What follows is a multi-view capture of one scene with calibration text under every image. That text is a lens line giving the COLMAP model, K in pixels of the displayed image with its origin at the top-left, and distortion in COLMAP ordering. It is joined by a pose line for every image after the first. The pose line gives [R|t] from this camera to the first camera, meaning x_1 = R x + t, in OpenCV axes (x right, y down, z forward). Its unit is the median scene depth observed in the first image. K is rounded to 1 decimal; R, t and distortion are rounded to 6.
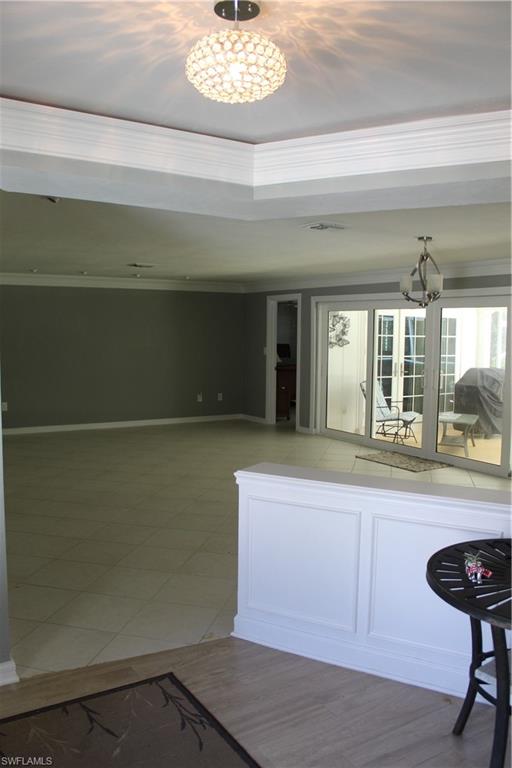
lens RADIAL K [[651.1, 0, 250.2], [0, 651.1, 383.0], [0, 0, 1]] dist [-0.102165, 0.083980]
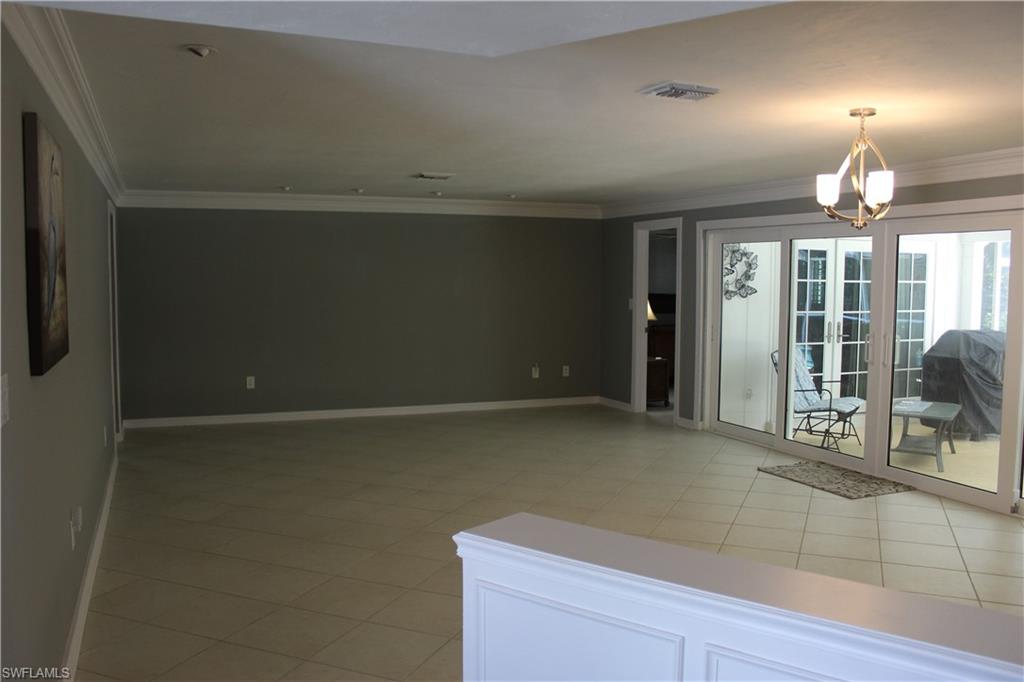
lens RADIAL K [[868.2, 0, 515.6], [0, 868.2, 345.9], [0, 0, 1]] dist [-0.102165, 0.083980]
pose [[0.989233, 0.005835, -0.146234, 0.040538], [-0.005992, 0.999982, -0.000633, -0.004679], [0.146228, 0.001502, 0.989250, 0.102660]]
